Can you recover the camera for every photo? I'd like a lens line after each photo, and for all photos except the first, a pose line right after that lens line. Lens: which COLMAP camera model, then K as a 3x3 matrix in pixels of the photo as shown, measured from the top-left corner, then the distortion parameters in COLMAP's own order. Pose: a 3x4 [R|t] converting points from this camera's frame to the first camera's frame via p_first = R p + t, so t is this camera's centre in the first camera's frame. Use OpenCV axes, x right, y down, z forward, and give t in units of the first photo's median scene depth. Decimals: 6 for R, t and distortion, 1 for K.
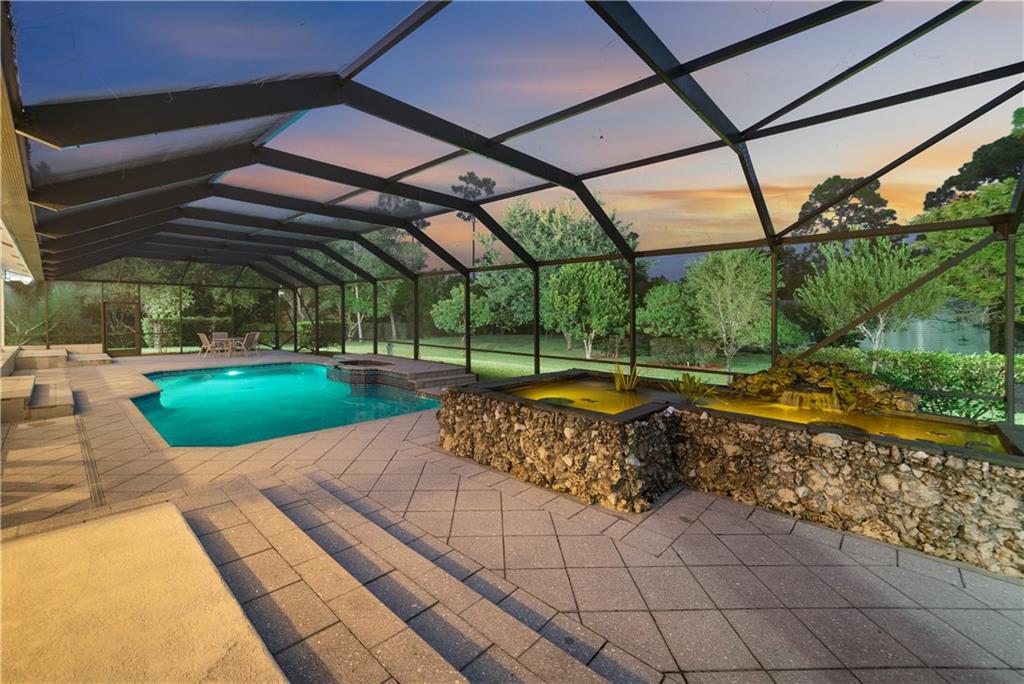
lens RADIAL K [[425.4, 0, 512.0], [0, 425.4, 342.0], [0, 0, 1]] dist [-0.003168, -0.000769]
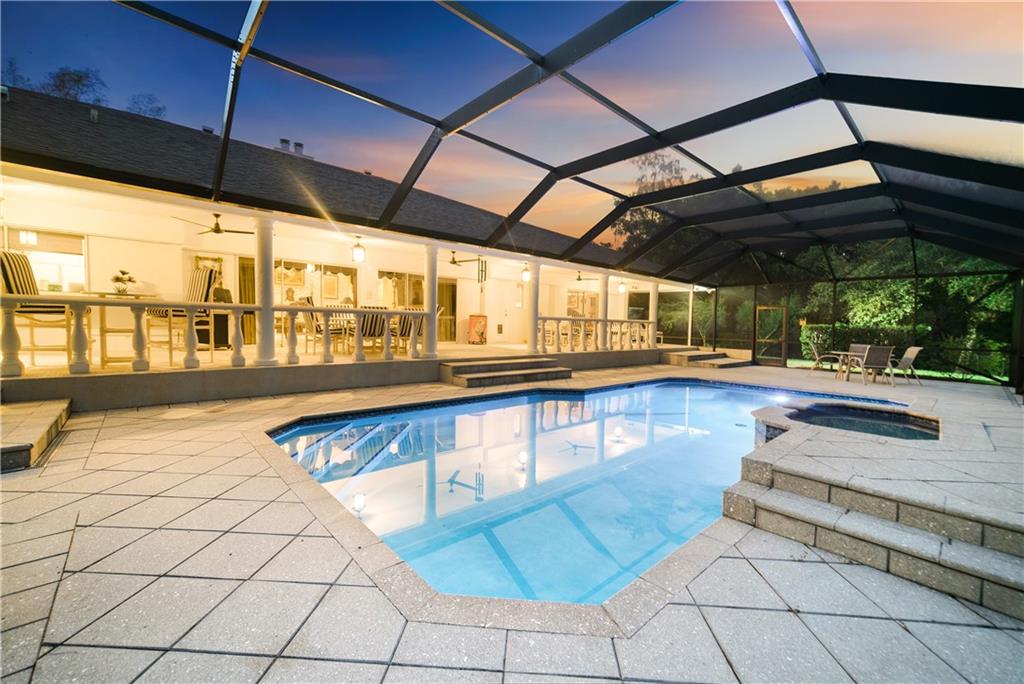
lens RADIAL K [[425.4, 0, 512.0], [0, 425.4, 342.0], [0, 0, 1]] dist [-0.003168, -0.000769]
pose [[-0.092531, 0.030290, -0.995249, 0.033978], [-0.089566, 0.995232, 0.038617, -0.002375], [0.991673, 0.092714, -0.089377, 0.490370]]
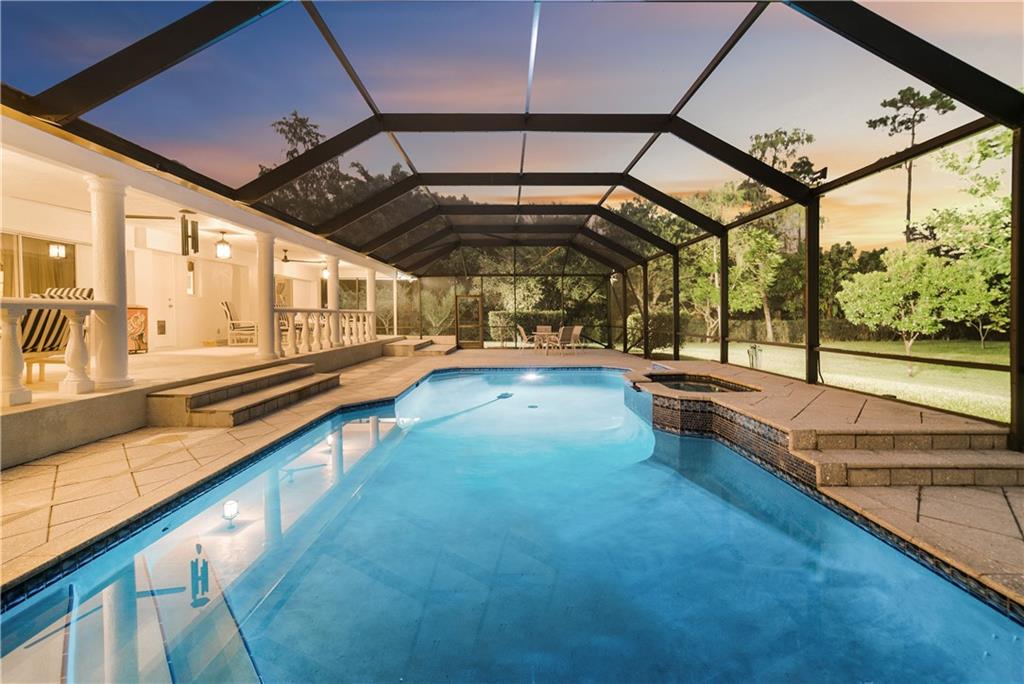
lens RADIAL K [[425.6, 0, 518.1], [0, 425.6, 318.7], [0, 0, 1]] dist [-0.002689, -0.000161]
pose [[0.688109, -0.008970, -0.725552, -0.084482], [-0.035078, 0.998343, -0.045610, 0.004133], [0.724759, 0.056835, 0.686654, 0.347483]]
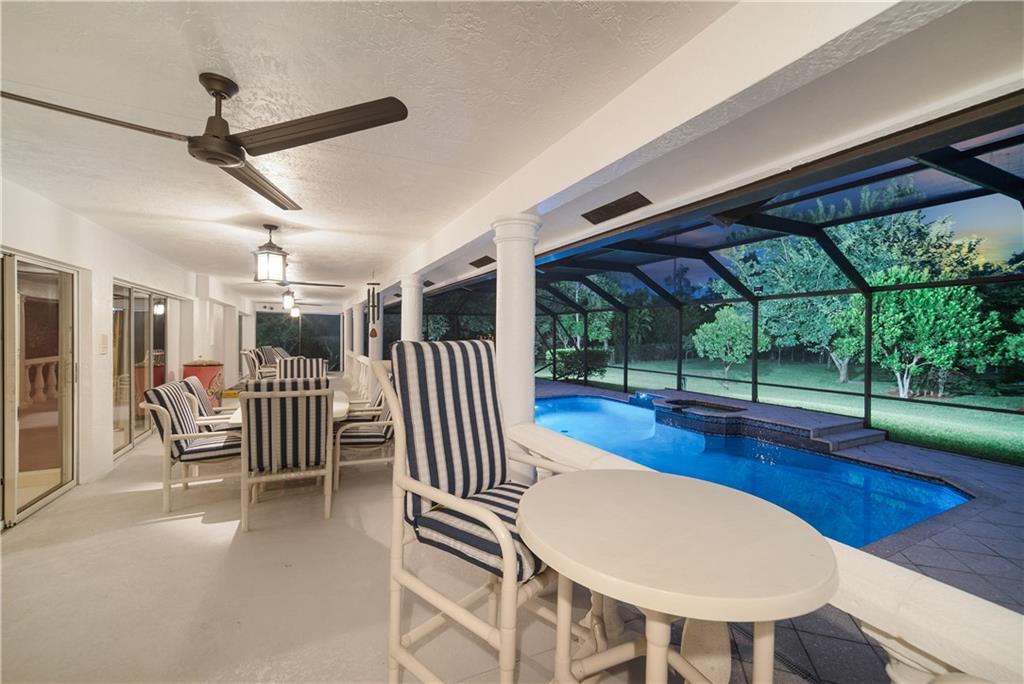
lens RADIAL K [[425.4, 0, 512.0], [0, 425.4, 342.0], [0, 0, 1]] dist [-0.003168, -0.000769]
pose [[0.936214, -0.000525, -0.351430, -0.276453], [-0.015016, 0.999026, -0.041495, -0.023828], [0.351109, 0.044126, 0.935294, 0.059381]]
